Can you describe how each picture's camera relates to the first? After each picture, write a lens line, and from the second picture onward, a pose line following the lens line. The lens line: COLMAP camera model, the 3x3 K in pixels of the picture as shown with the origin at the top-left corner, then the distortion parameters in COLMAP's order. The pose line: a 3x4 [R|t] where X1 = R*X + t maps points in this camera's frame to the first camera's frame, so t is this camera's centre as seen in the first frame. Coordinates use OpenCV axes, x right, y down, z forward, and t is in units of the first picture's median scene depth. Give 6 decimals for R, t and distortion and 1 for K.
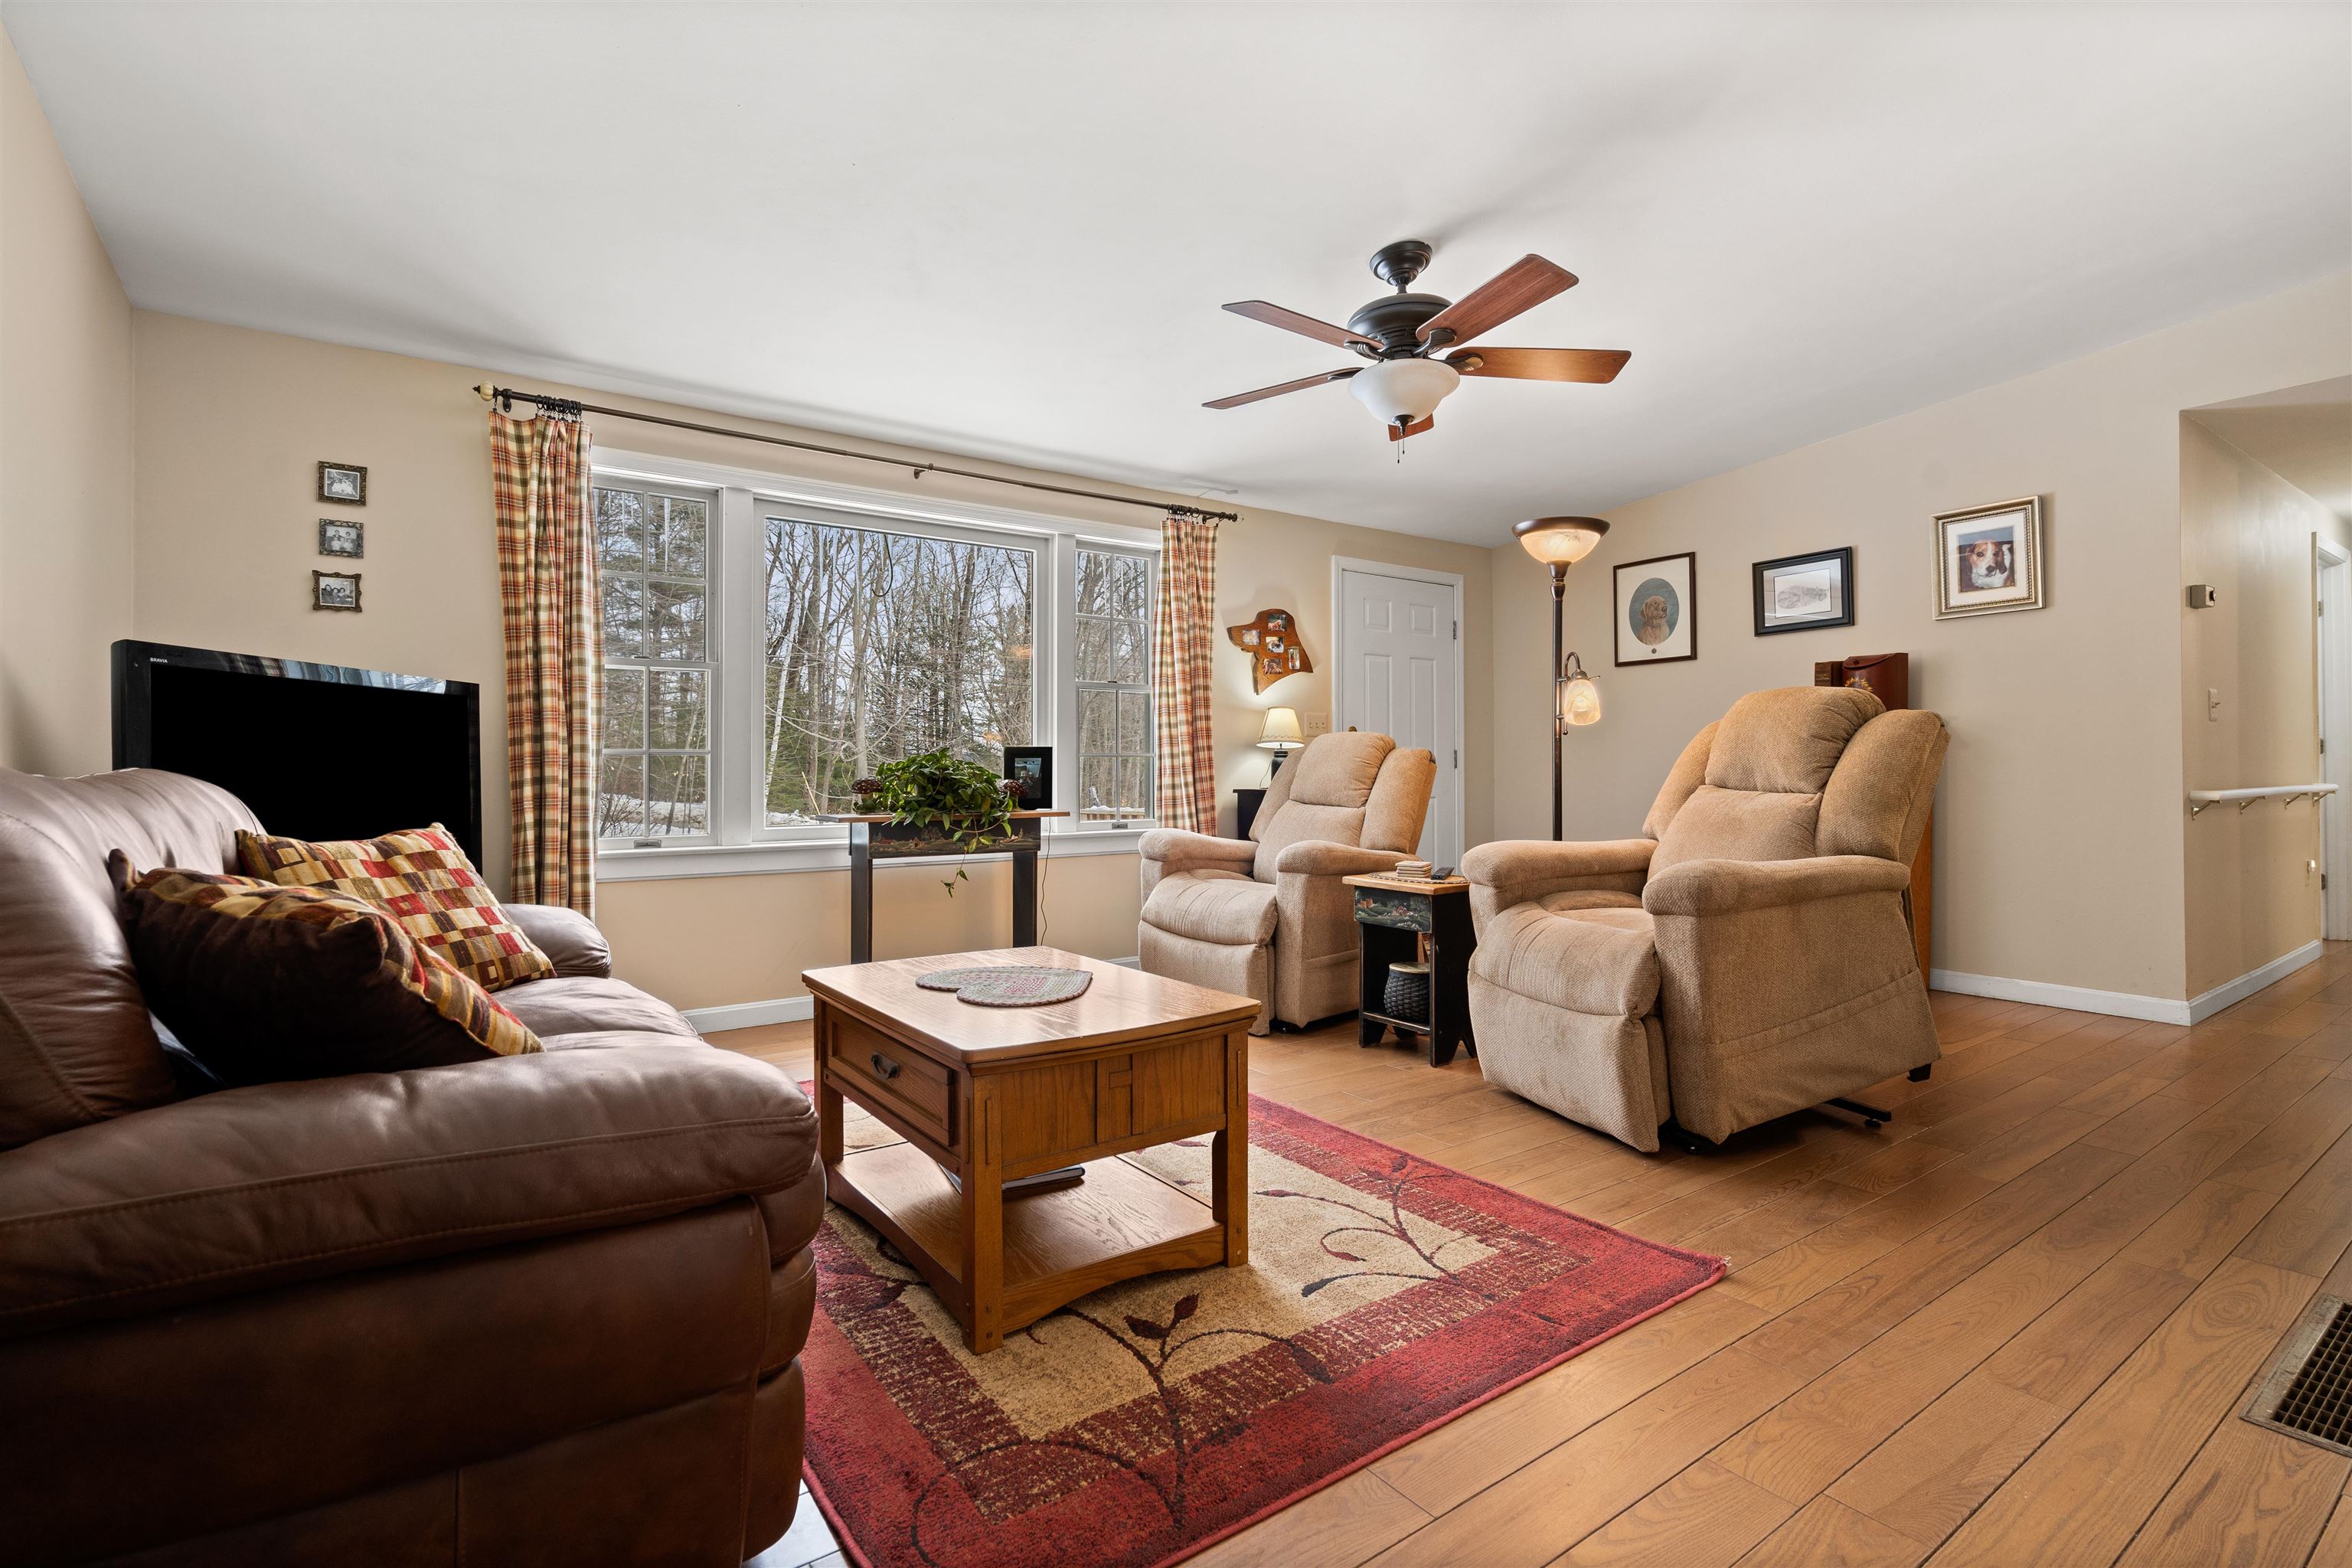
lens RADIAL K [[1071.1, 0, 1157.9], [0, 1071.1, 771.9], [0, 0, 1]] dist [-0.004213, 0.000671]
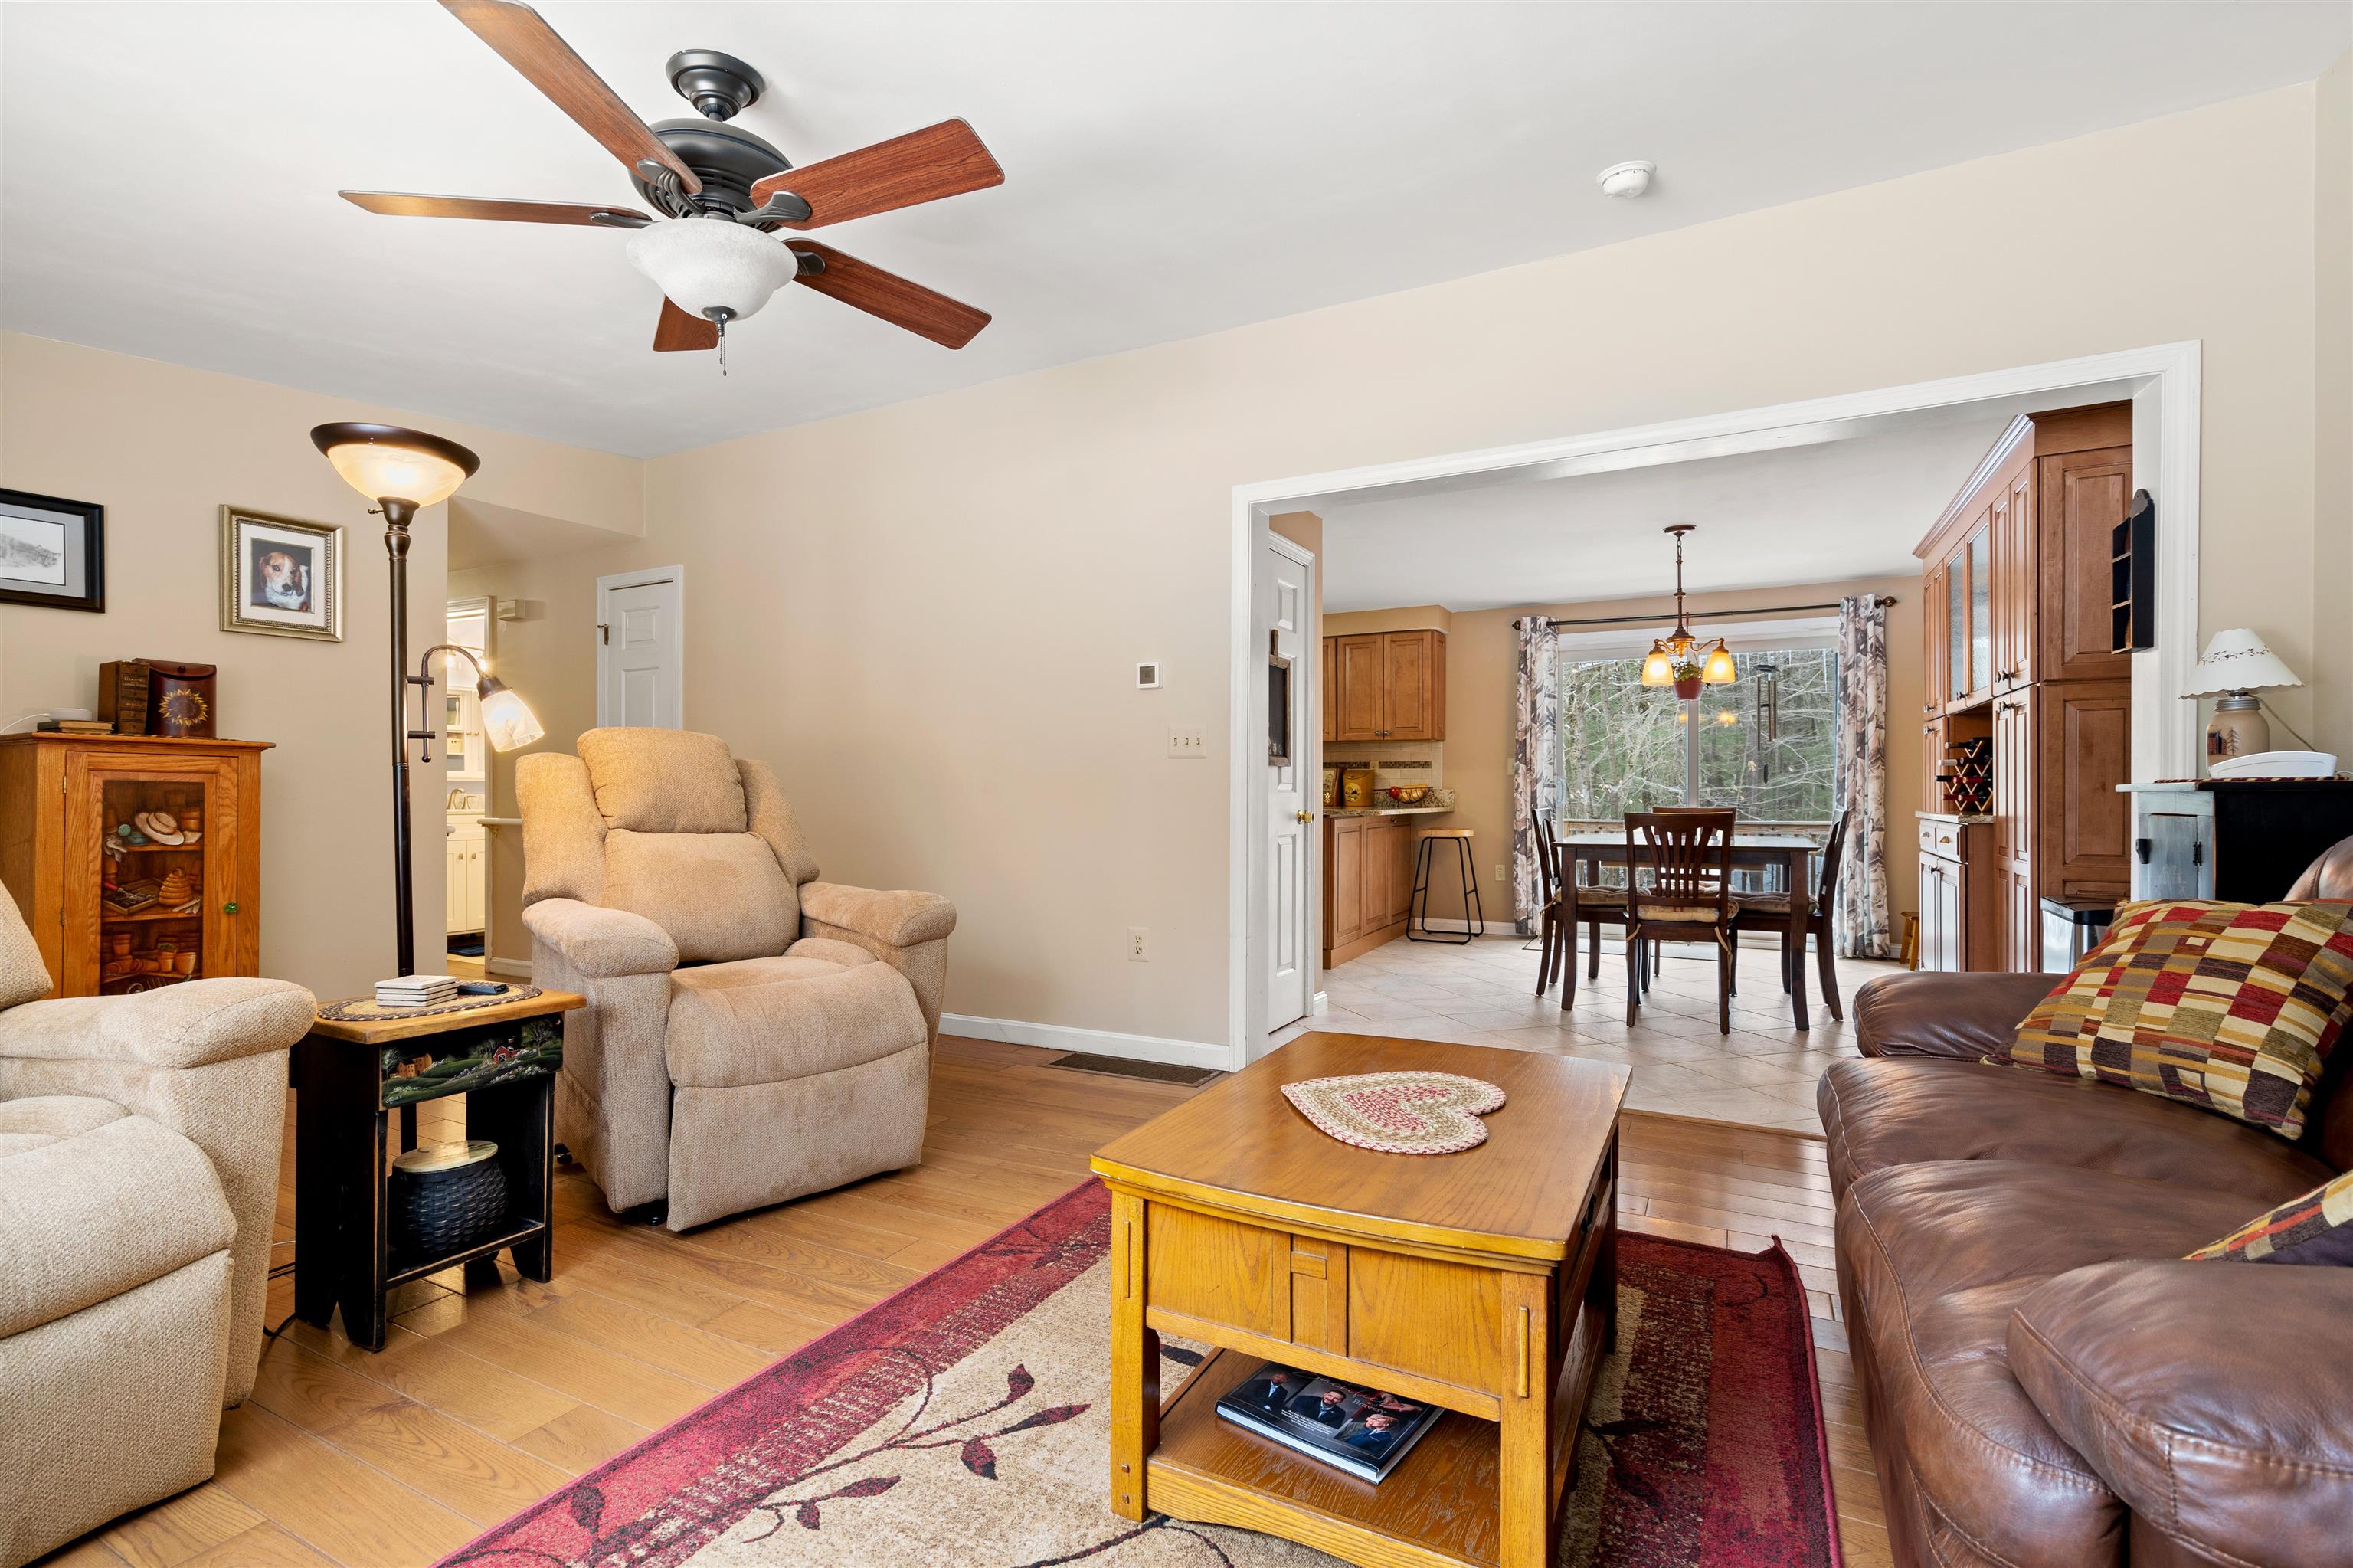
lens RADIAL K [[1071.5, 0, 1158.4], [0, 1071.5, 771.9], [0, 0, 1]] dist [-0.004213, 0.000671]
pose [[-0.447929, 0.023221, 0.893768, -0.462295], [-0.000175, 0.999660, -0.026060, -0.010178], [-0.894069, -0.011830, -0.447773, 0.925815]]
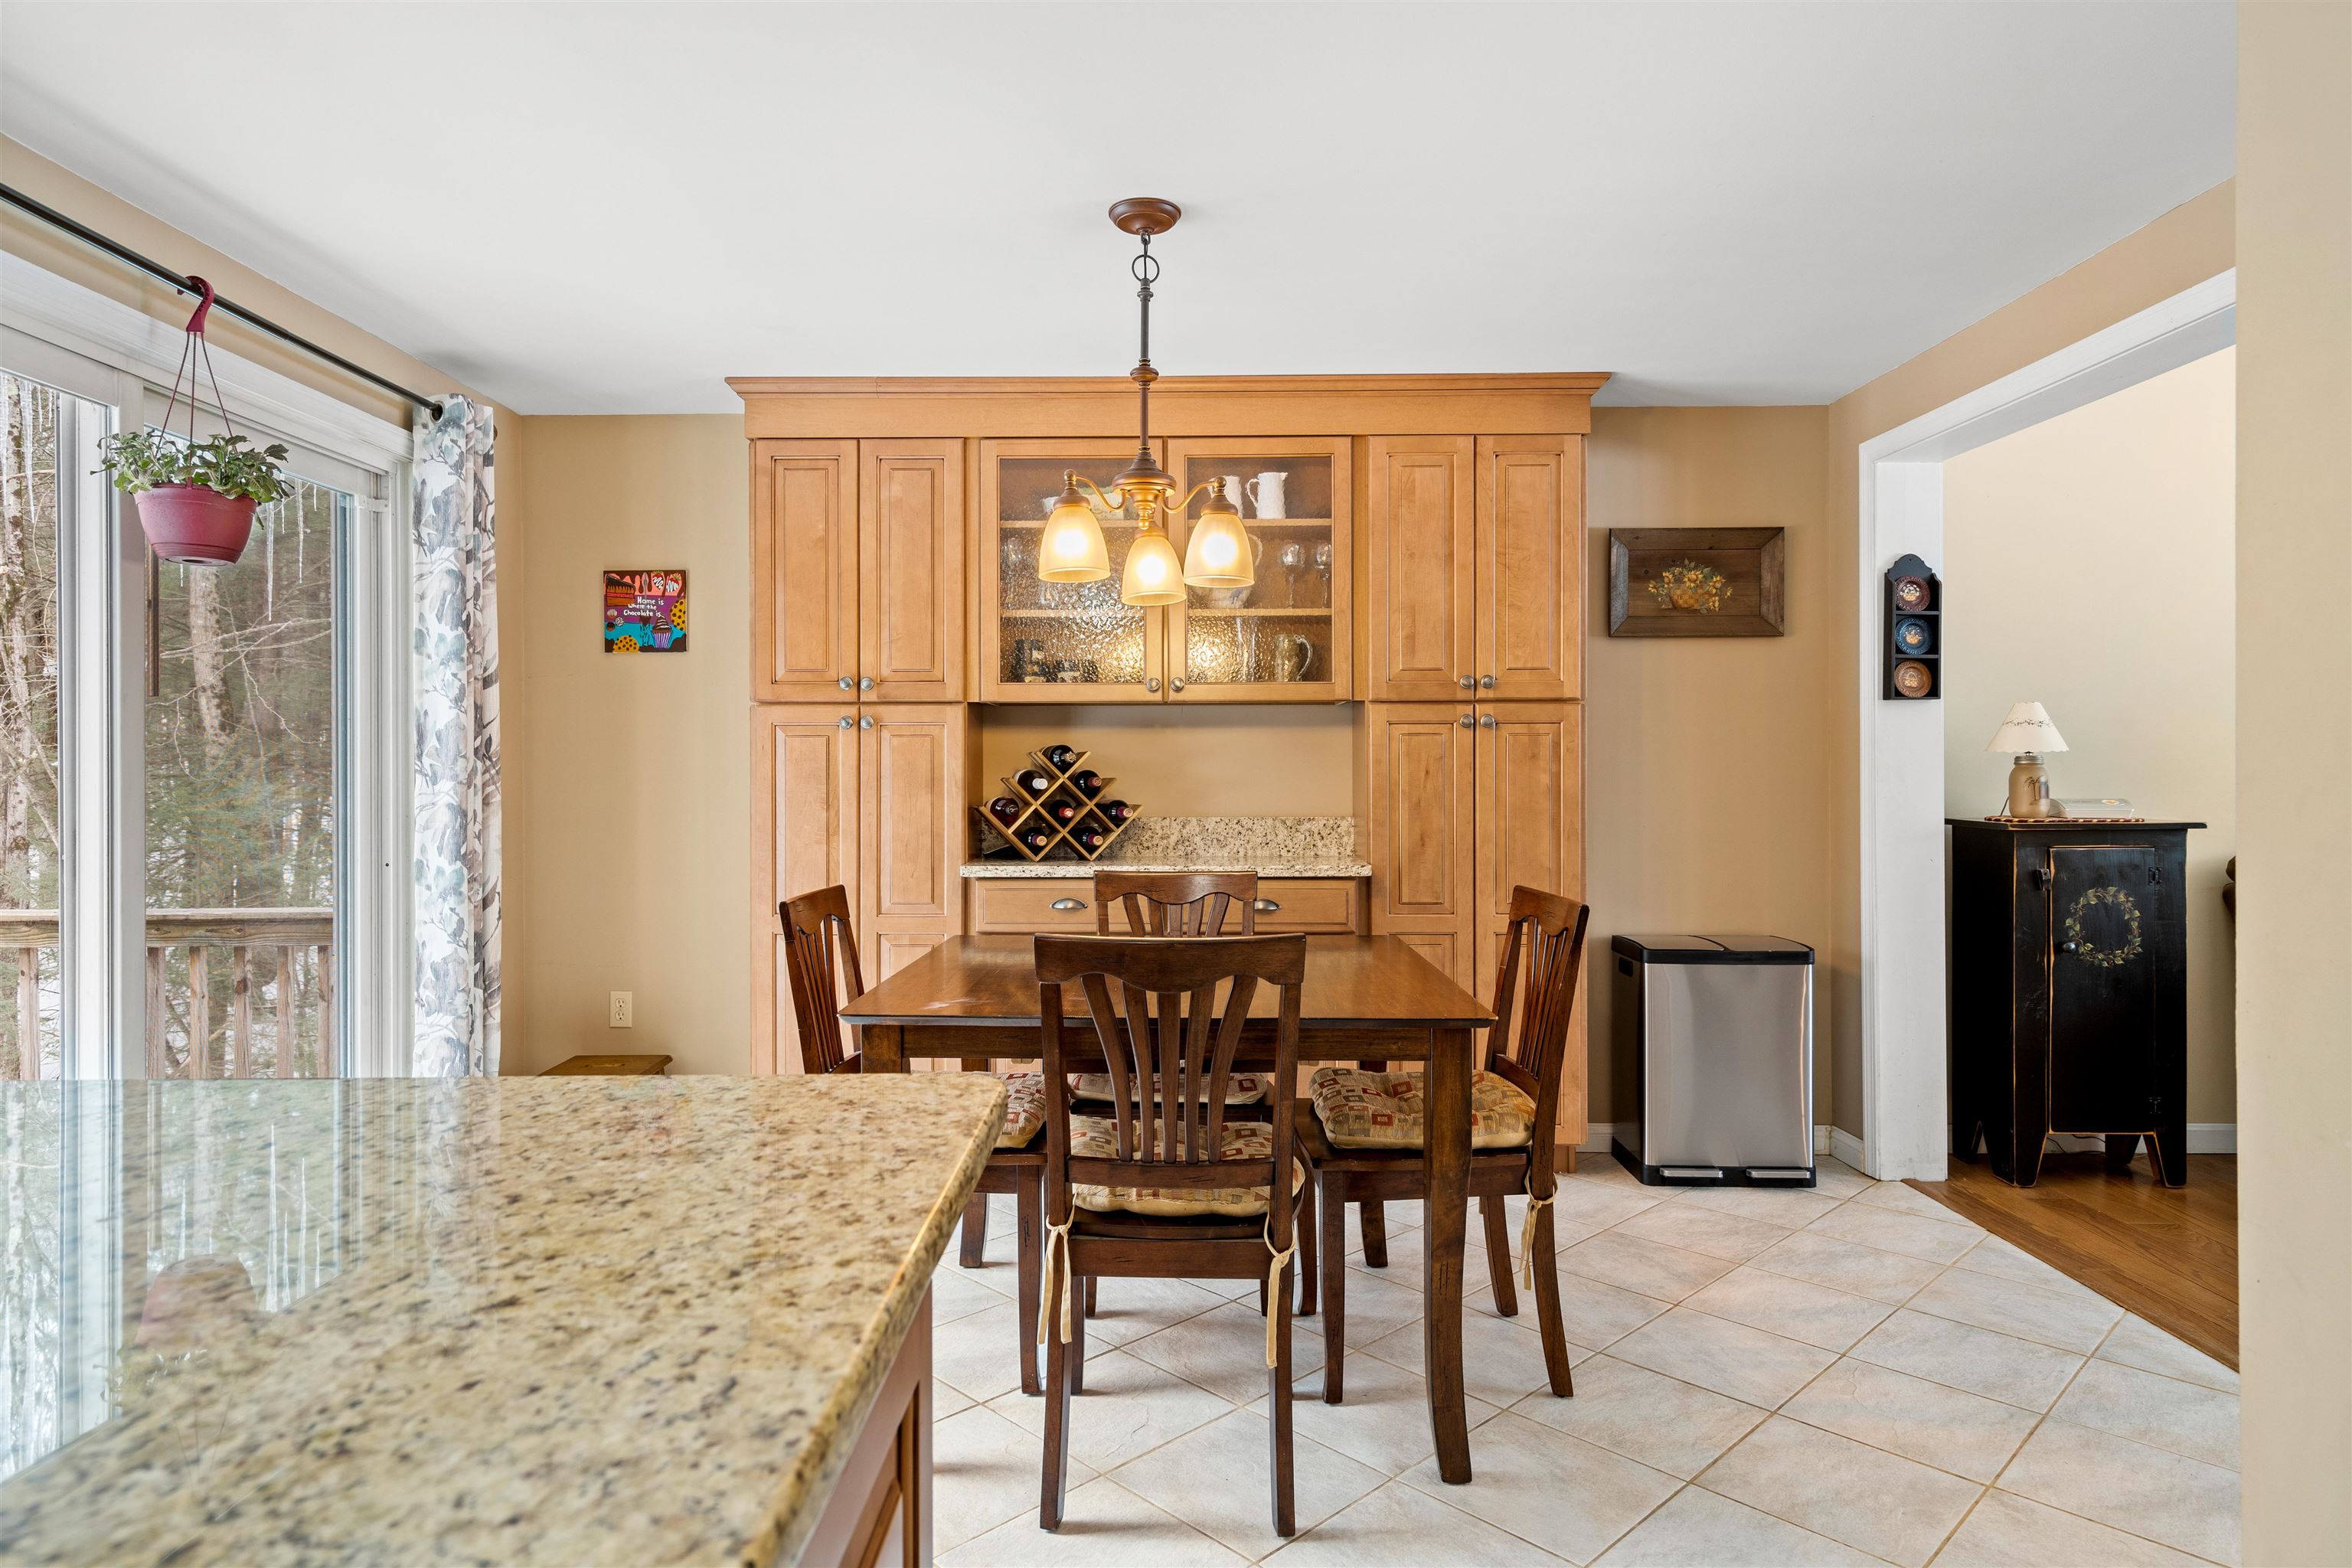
lens RADIAL K [[1317.3, 0, 1169.1], [0, 1317.3, 776.3], [0, 0, 1]] dist [0.002891, 0.000857]
pose [[-0.584535, 0.007338, -0.811336, 1.118226], [0.010301, 0.999946, 0.001623, -0.065730], [0.811303, -0.007409, -0.584579, 0.078215]]
